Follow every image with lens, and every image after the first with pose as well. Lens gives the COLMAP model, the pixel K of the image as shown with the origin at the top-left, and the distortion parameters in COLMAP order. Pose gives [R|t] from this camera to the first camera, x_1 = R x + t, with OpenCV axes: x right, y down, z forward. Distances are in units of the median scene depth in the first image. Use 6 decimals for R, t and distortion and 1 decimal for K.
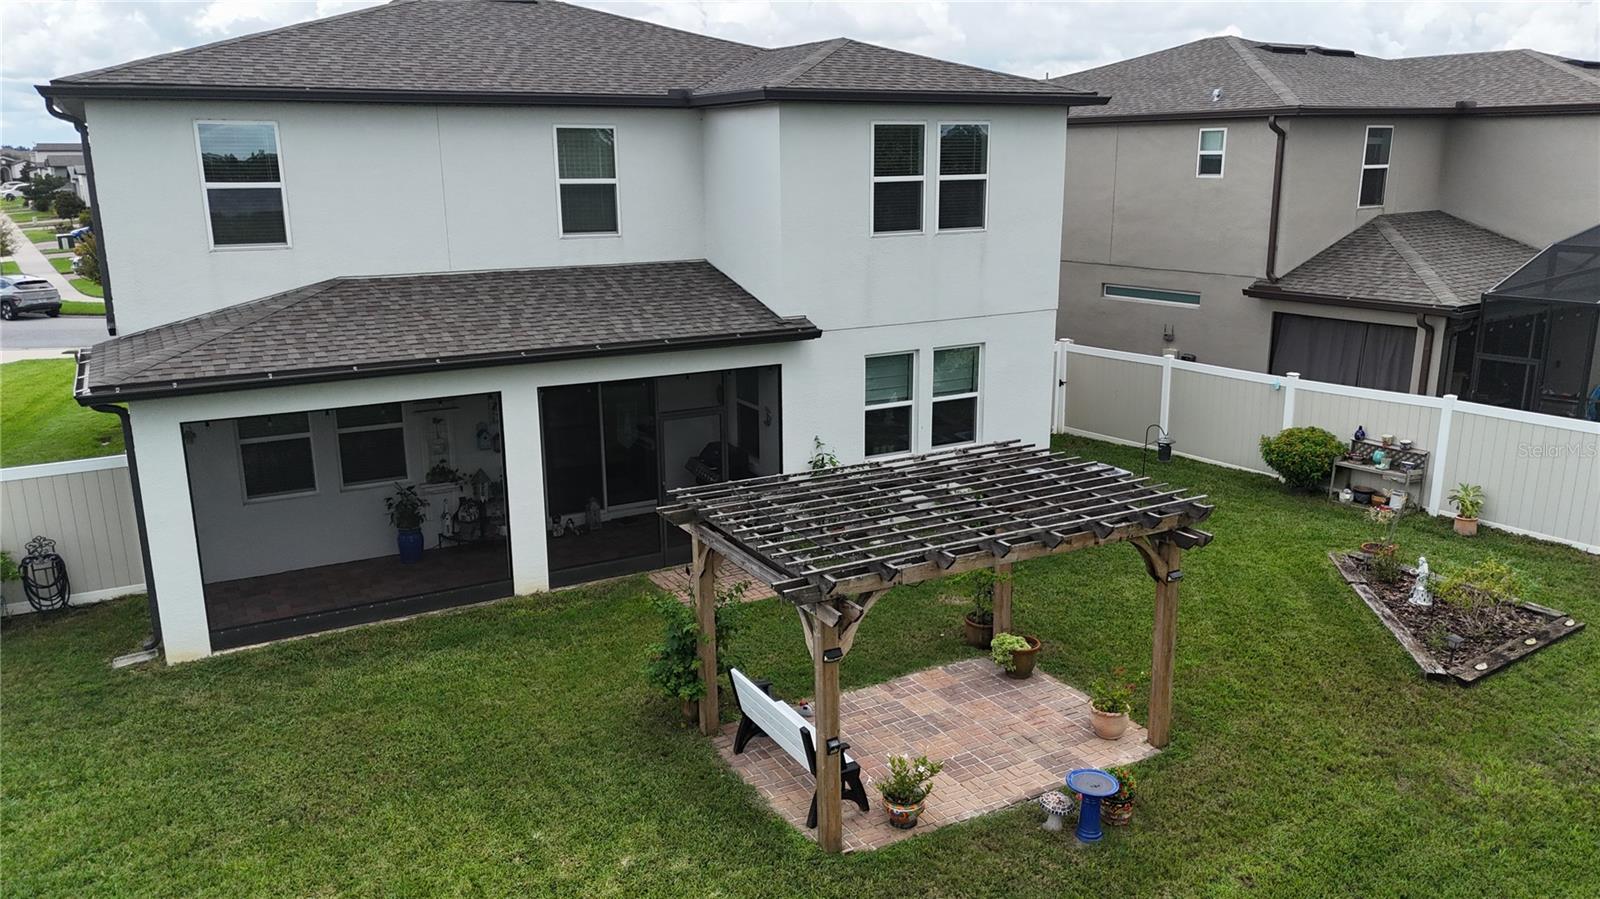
lens RADIAL K [[1175.0, 0, 800.0], [0, 1175.0, 449.5], [0, 0, 1]] dist [0.077634, -0.092034]
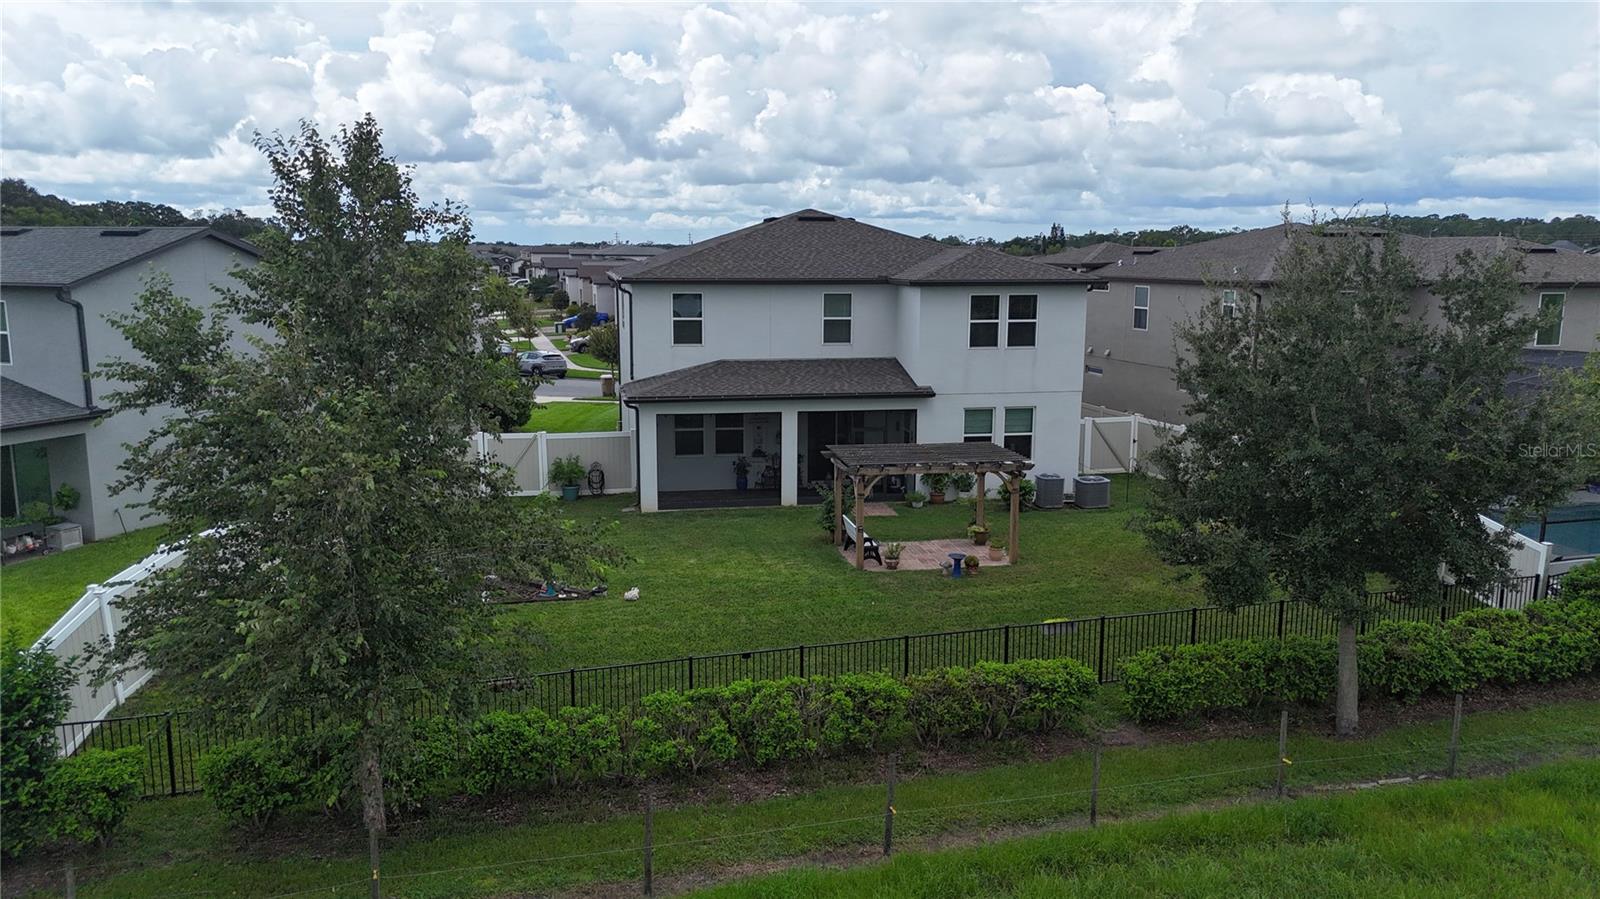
lens RADIAL K [[1175.0, 0, 800.0], [0, 1175.0, 449.5], [0, 0, 1]] dist [0.077634, -0.092034]
pose [[0.947286, 0.063268, -0.314080, 0.431548], [-0.087358, 0.994169, -0.063214, 0.142202], [0.308249, 0.087319, 0.947290, -0.979802]]
